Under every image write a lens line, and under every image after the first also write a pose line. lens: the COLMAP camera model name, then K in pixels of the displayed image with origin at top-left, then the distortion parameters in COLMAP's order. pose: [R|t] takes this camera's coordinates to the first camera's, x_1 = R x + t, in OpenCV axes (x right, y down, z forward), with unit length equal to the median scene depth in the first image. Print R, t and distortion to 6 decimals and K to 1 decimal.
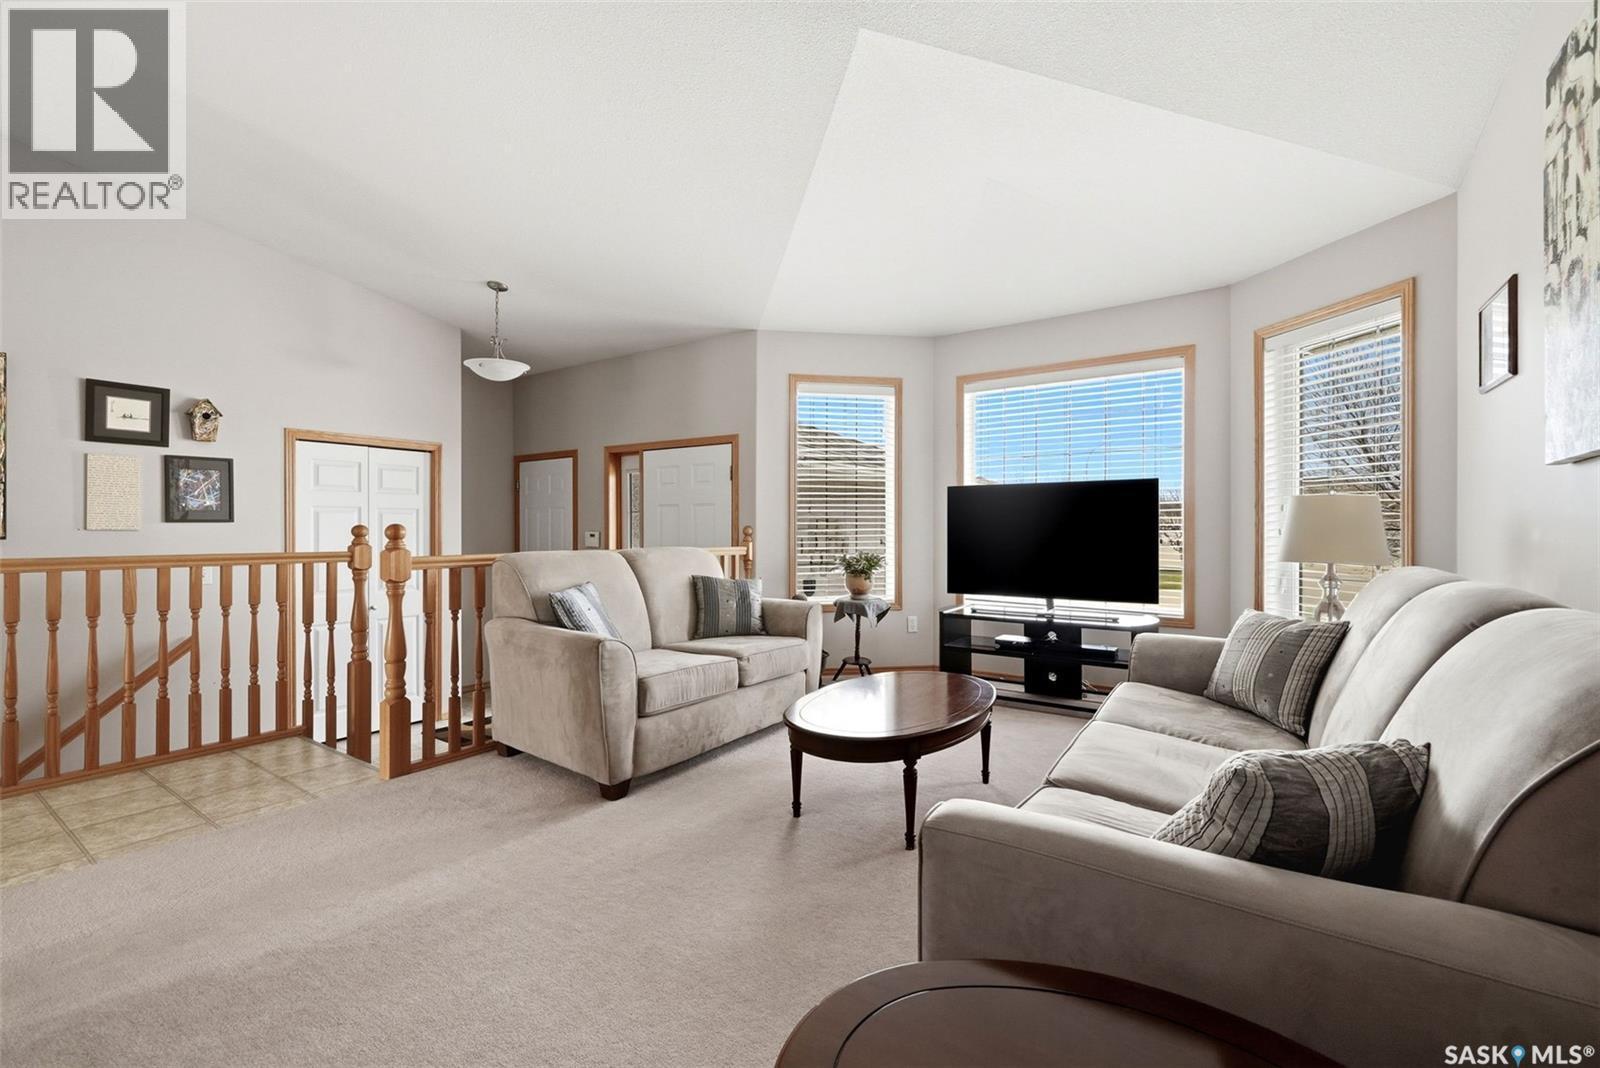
lens RADIAL K [[687.0, 0, 796.3], [0, 687.0, 532.0], [0, 0, 1]] dist [0.004325, 0.000982]
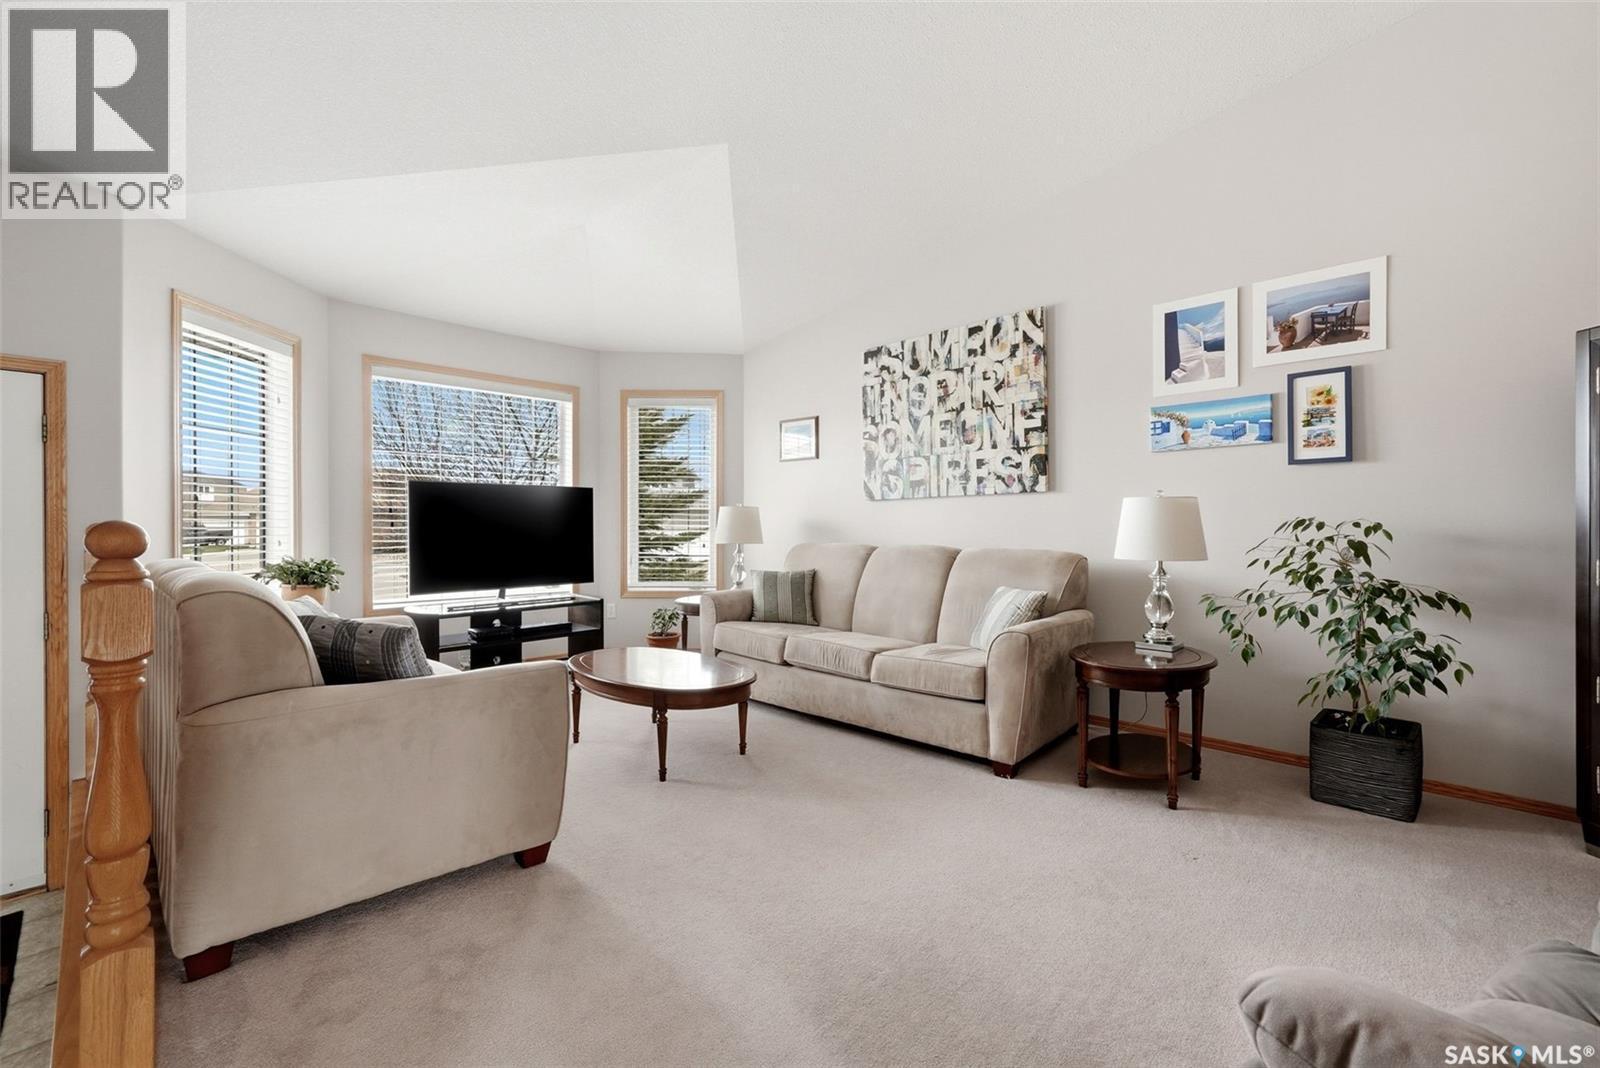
lens RADIAL K [[687.0, 0, 802.9], [0, 687.0, 530.0], [0, 0, 1]] dist [0.004325, 0.000982]
pose [[0.120711, -0.010992, 0.992627, -0.670221], [0.014782, 0.999848, 0.009274, -0.000318], [-0.992578, 0.013554, 0.120855, 0.385641]]
